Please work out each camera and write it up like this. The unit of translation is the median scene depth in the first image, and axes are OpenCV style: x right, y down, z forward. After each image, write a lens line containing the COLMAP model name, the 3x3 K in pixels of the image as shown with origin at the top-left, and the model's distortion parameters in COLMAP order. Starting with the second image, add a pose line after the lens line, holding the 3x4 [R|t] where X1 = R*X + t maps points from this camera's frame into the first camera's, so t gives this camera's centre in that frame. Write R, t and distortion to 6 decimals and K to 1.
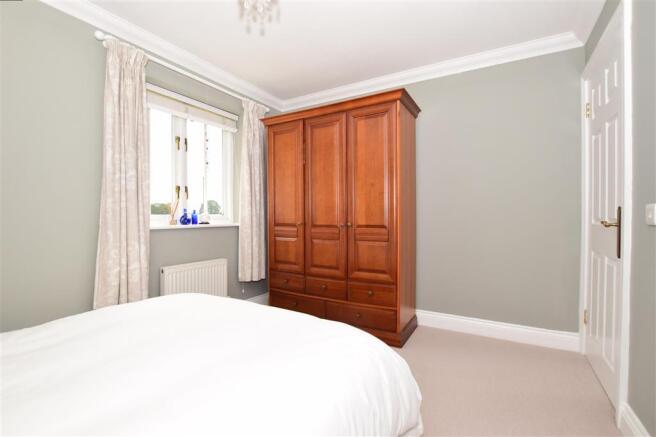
lens RADIAL K [[308.9, 0, 328.0], [0, 308.9, 218.5], [0, 0, 1]] dist [-0.000189, -0.000098]
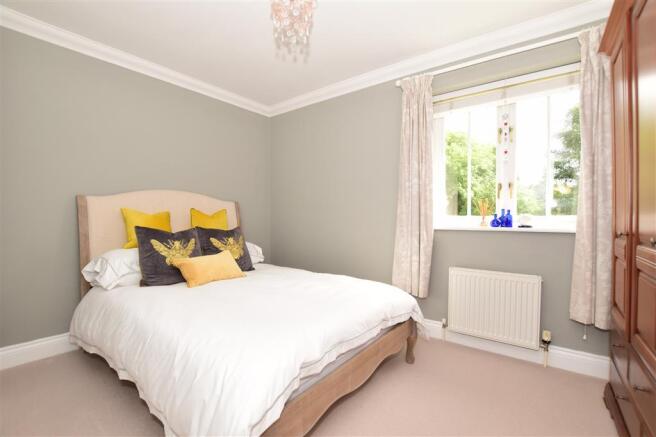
lens RADIAL K [[290.5, 0, 328.0], [0, 290.5, 218.5], [0, 0, 1]] dist [-0.002625, -0.000221]
pose [[-0.102864, 0.008411, -0.994660, 0.398587], [-0.008095, 0.999924, 0.009293, -0.007820], [0.994662, 0.009007, -0.102788, 0.590822]]
